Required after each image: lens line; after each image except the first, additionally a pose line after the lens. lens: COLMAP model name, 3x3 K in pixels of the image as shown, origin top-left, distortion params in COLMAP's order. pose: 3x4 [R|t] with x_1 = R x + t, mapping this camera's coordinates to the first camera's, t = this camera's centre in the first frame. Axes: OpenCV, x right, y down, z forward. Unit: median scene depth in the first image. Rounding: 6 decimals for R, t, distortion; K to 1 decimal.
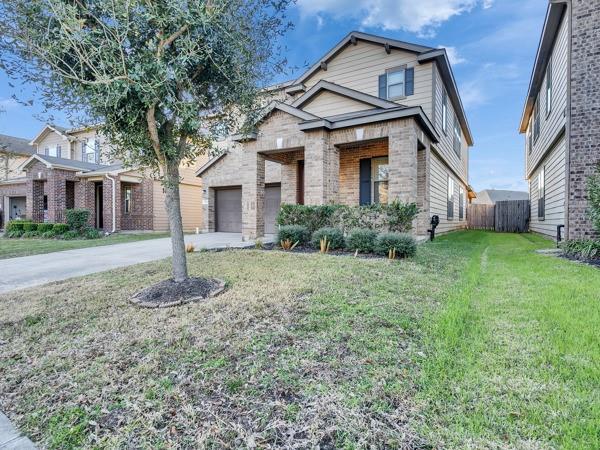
lens RADIAL K [[306.9, 0, 293.7], [0, 306.9, 224.5], [0, 0, 1]] dist [-0.002214, 0.001451]
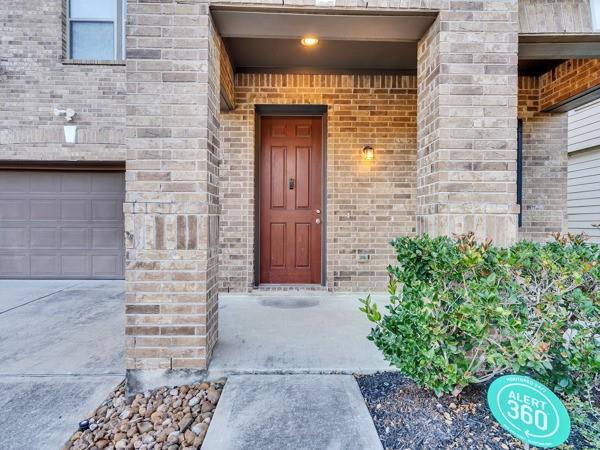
lens RADIAL K [[306.9, 0, 293.7], [0, 306.9, 224.5], [0, 0, 1]] dist [-0.002214, 0.001451]
pose [[0.852456, -0.007966, 0.522739, -0.183800], [0.007697, 0.999967, 0.002685, -0.067508], [-0.522743, 0.001735, 0.852489, 0.747152]]
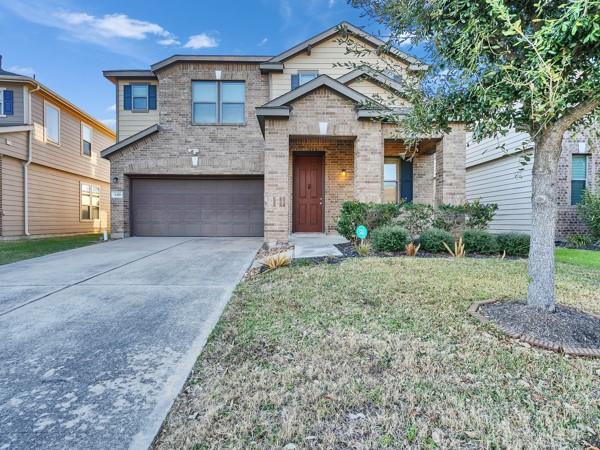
lens RADIAL K [[306.9, 0, 293.7], [0, 306.9, 224.5], [0, 0, 1]] dist [-0.002214, 0.001451]
pose [[0.855899, -0.010870, 0.517028, -0.509398], [0.009028, 0.999941, 0.006077, -0.008769], [-0.517064, -0.000533, 0.855947, 0.305909]]
